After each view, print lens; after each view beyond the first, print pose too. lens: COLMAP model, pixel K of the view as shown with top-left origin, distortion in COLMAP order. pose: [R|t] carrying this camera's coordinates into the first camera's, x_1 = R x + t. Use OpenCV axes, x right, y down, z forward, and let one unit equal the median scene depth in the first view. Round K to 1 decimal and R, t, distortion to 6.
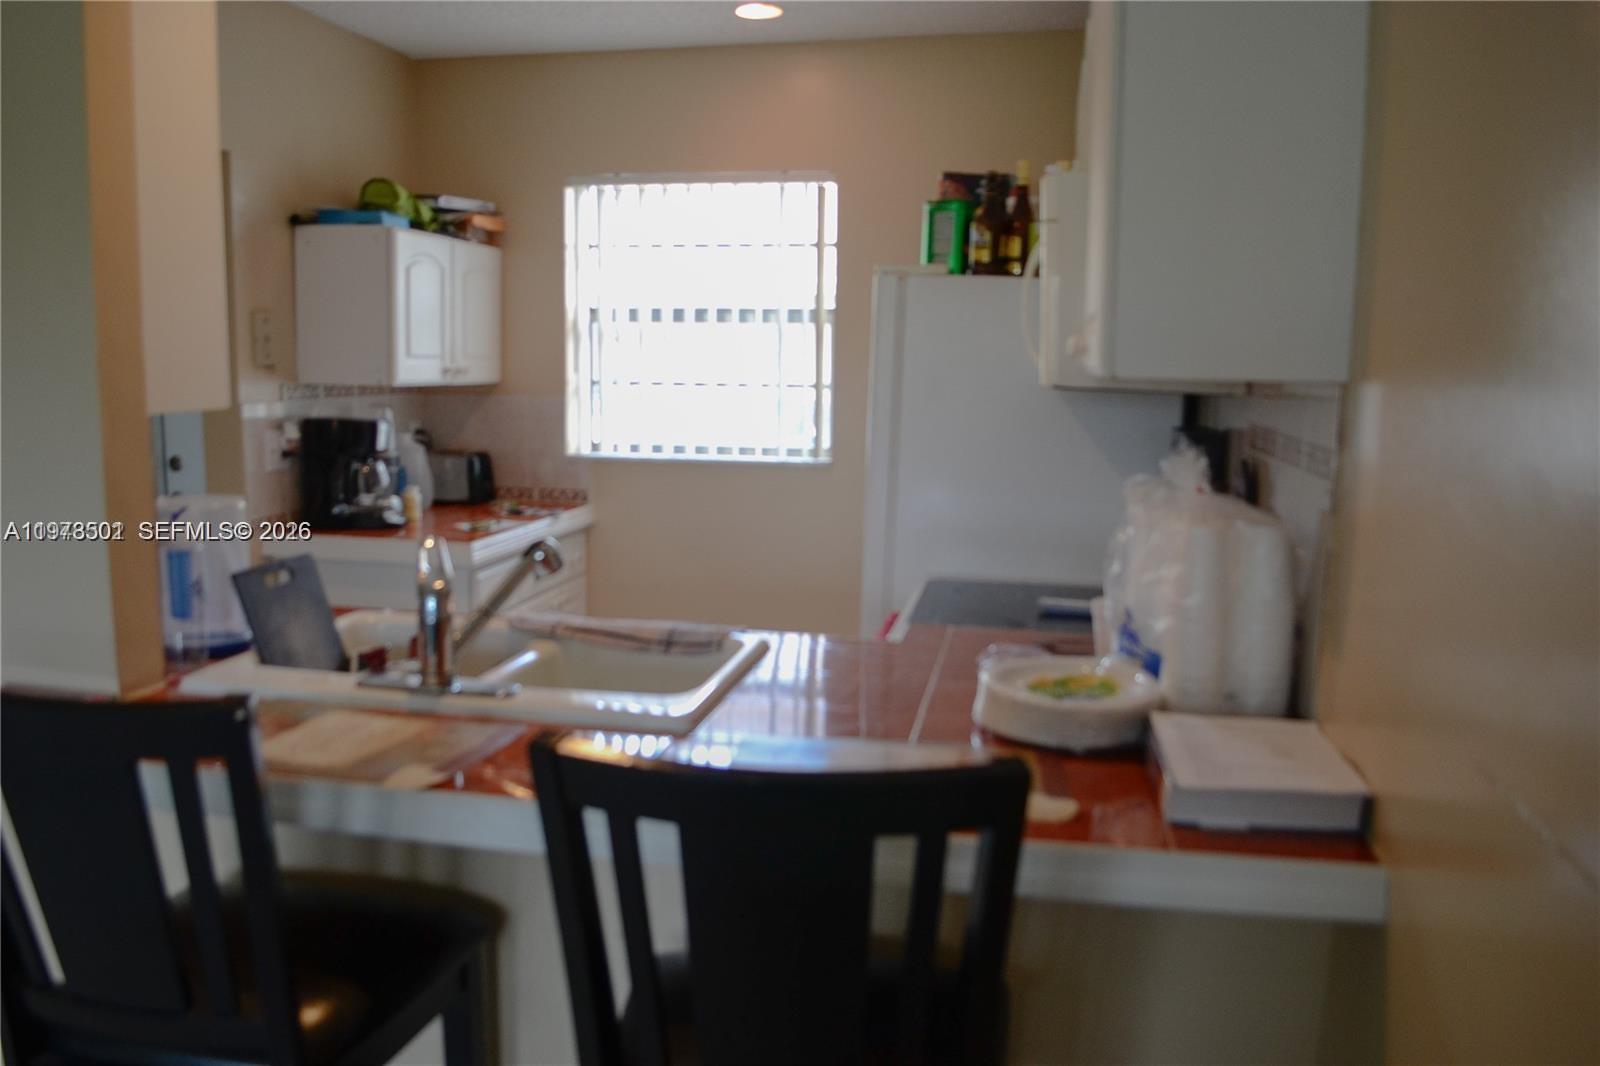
lens RADIAL K [[1245.3, 0, 800.0], [0, 1245.3, 533.0], [0, 0, 1]] dist [-0.097246, 0.002784]
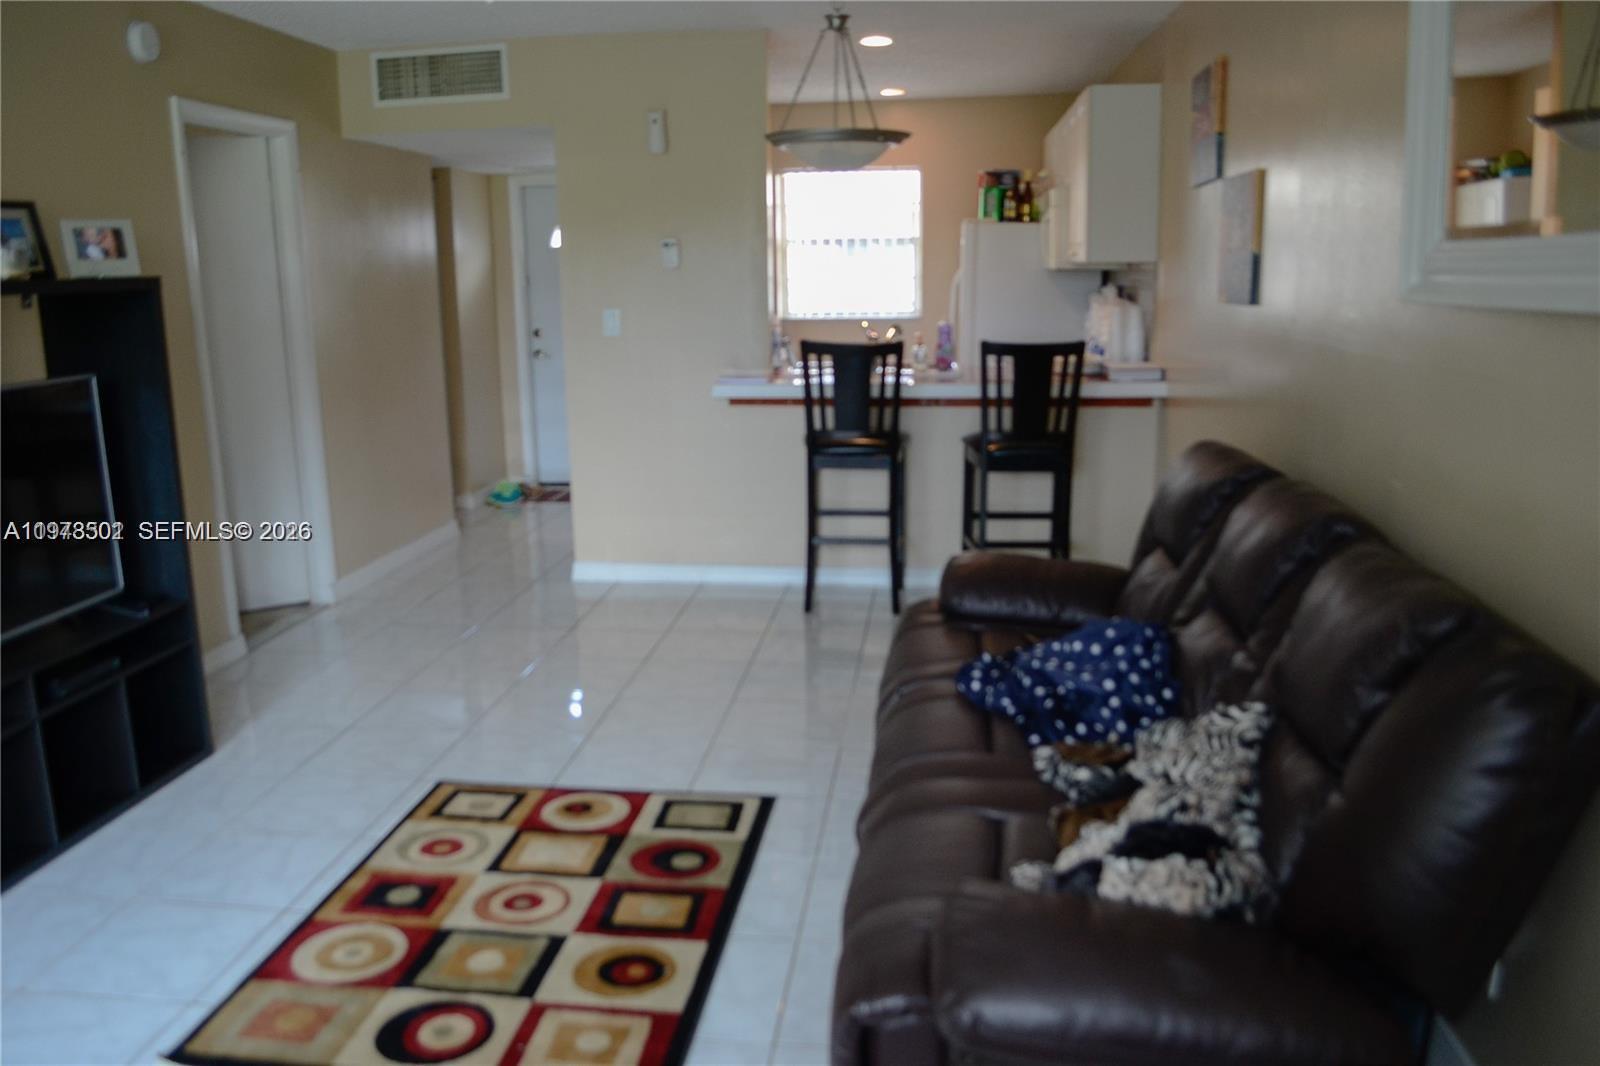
lens RADIAL K [[1245.3, 0, 800.0], [0, 1245.3, 533.0], [0, 0, 1]] dist [-0.097246, 0.002784]
pose [[0.995737, -0.044358, 0.080875, -0.437757], [0.039055, 0.997054, 0.066011, 0.188559], [-0.083565, -0.062571, 0.994536, -1.216276]]
